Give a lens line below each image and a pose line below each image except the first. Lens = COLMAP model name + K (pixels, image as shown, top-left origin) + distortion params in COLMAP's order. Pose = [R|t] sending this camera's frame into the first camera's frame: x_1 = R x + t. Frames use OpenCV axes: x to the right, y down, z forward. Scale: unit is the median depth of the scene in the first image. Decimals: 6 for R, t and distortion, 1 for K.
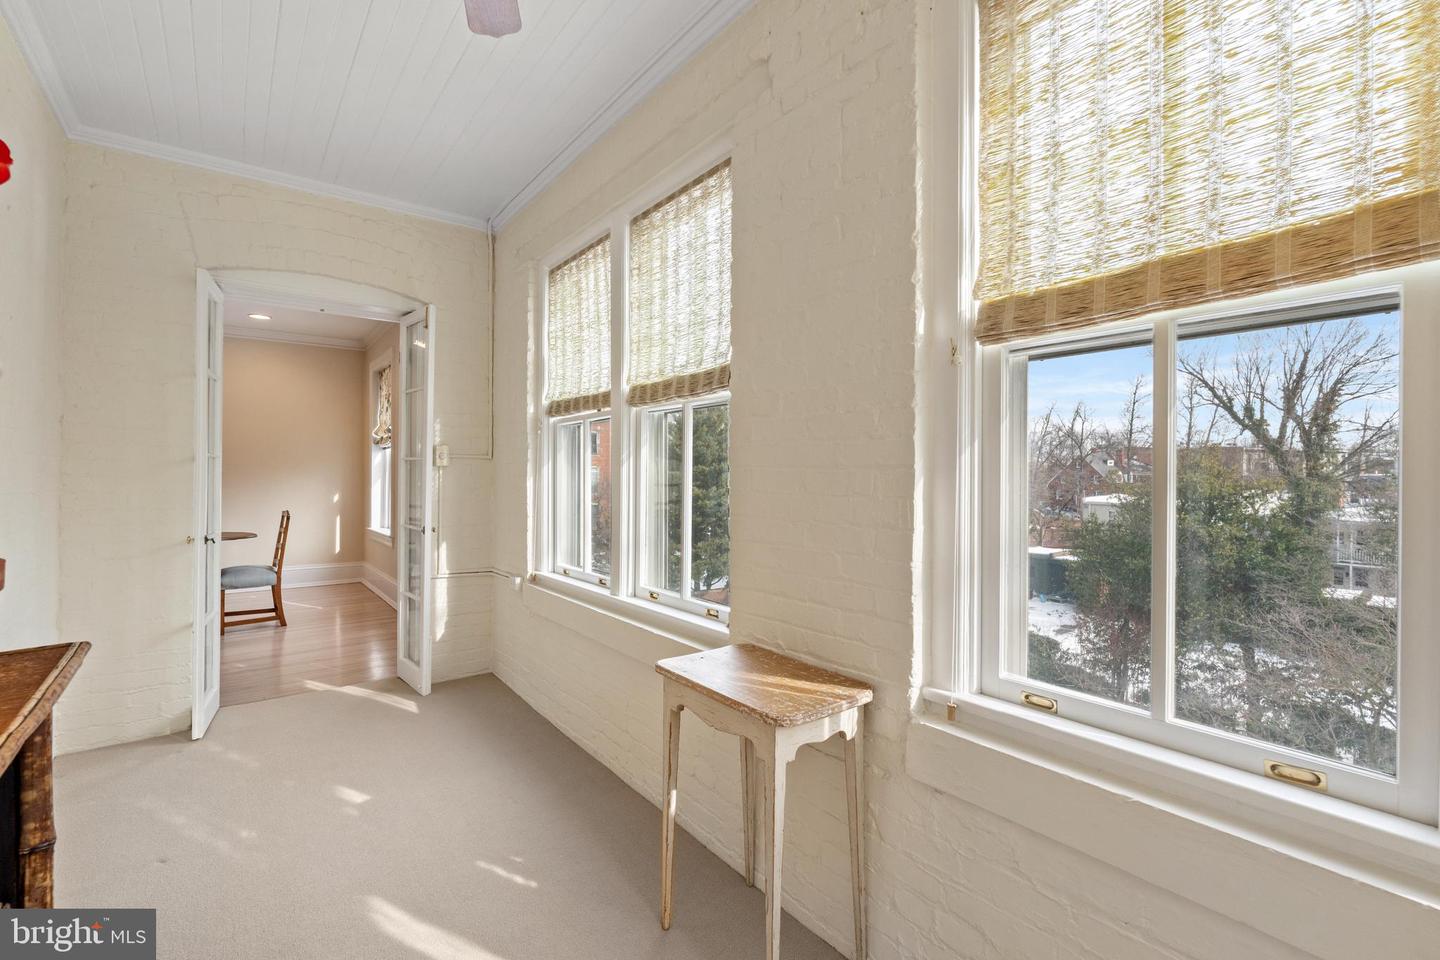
lens RADIAL K [[639.1, 0, 720.0], [0, 639.1, 480.0], [0, 0, 1]] dist [-0.000670, 0.000037]
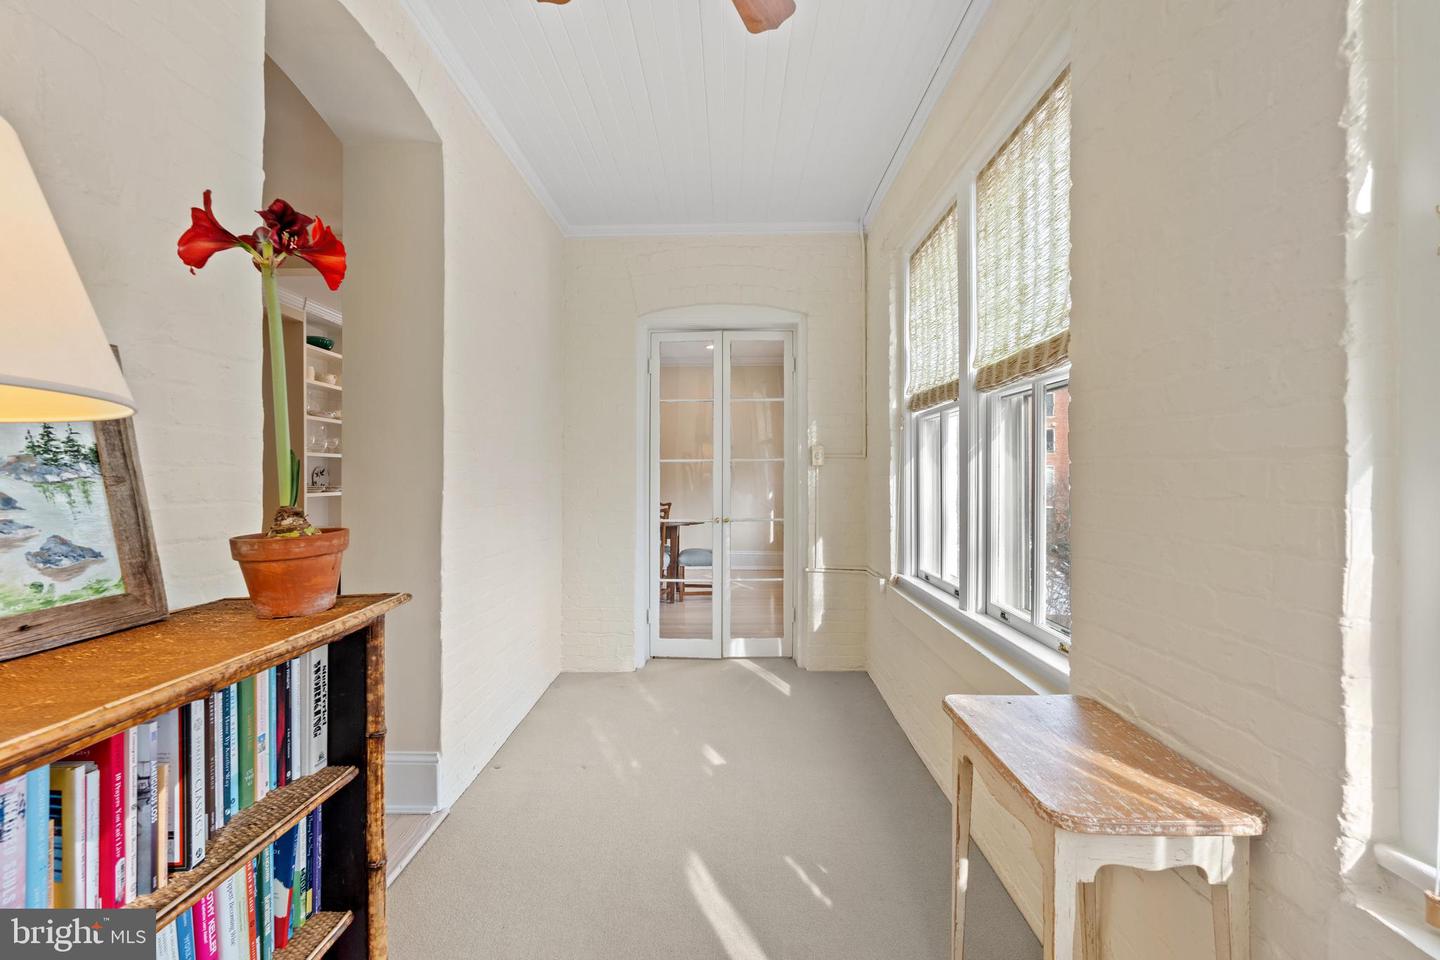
lens RADIAL K [[633.2, 0, 720.0], [0, 633.2, 480.0], [0, 0, 1]] dist [-0.001362, 0.000033]
pose [[0.777951, -0.000702, -0.628325, 0.171245], [0.000263, 1.000000, -0.000791, 0.004802], [0.628325, 0.000450, 0.777951, 0.161985]]
